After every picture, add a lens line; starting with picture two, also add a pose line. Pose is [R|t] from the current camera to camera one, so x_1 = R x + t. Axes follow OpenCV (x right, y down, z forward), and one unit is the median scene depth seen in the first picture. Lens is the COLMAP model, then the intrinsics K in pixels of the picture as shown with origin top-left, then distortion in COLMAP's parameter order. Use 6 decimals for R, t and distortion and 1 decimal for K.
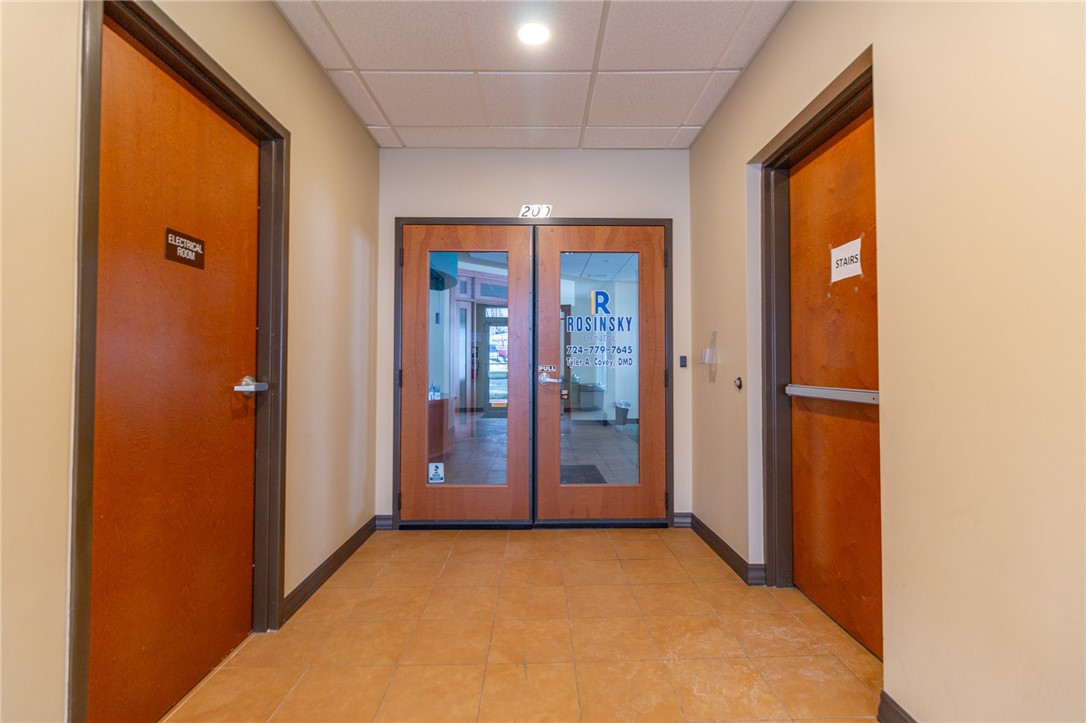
lens RADIAL K [[505.2, 0, 543.0], [0, 505.2, 359.2], [0, 0, 1]] dist [0.002614, -0.000551]
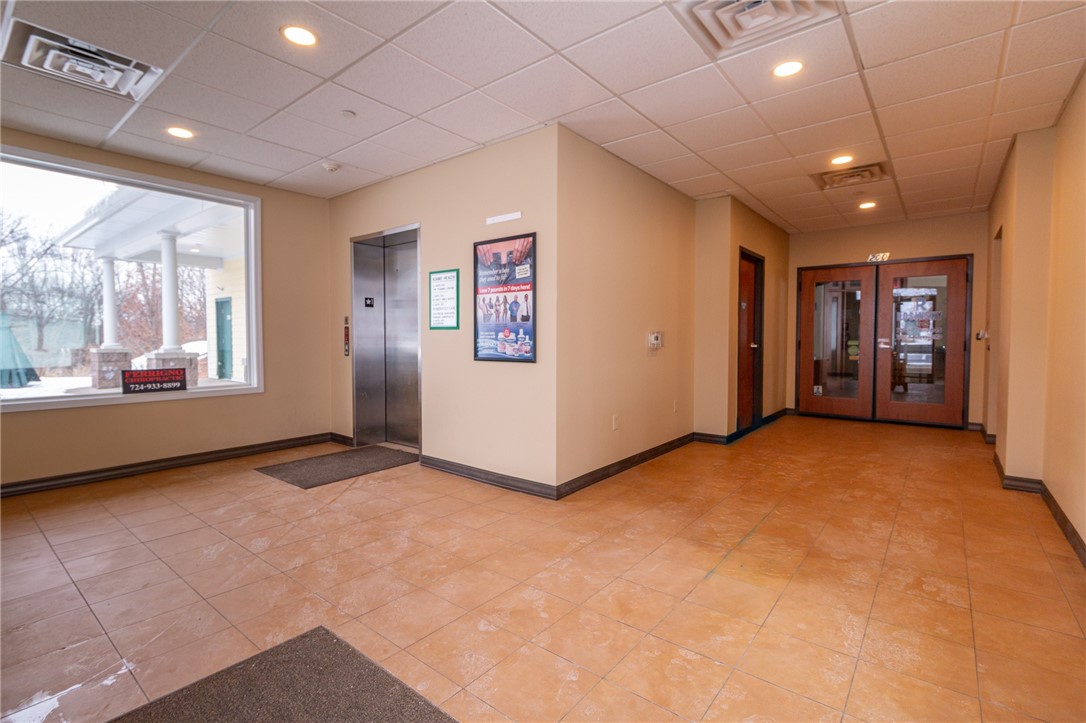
lens RADIAL K [[505.2, 0, 541.0], [0, 505.2, 353.0], [0, 0, 1]] dist [0.002614, -0.000551]
pose [[0.775186, 0.018244, -0.631469, 0.212052], [0.010392, 0.999079, 0.041622, -0.027166], [0.631647, -0.038827, 0.774283, -1.298704]]
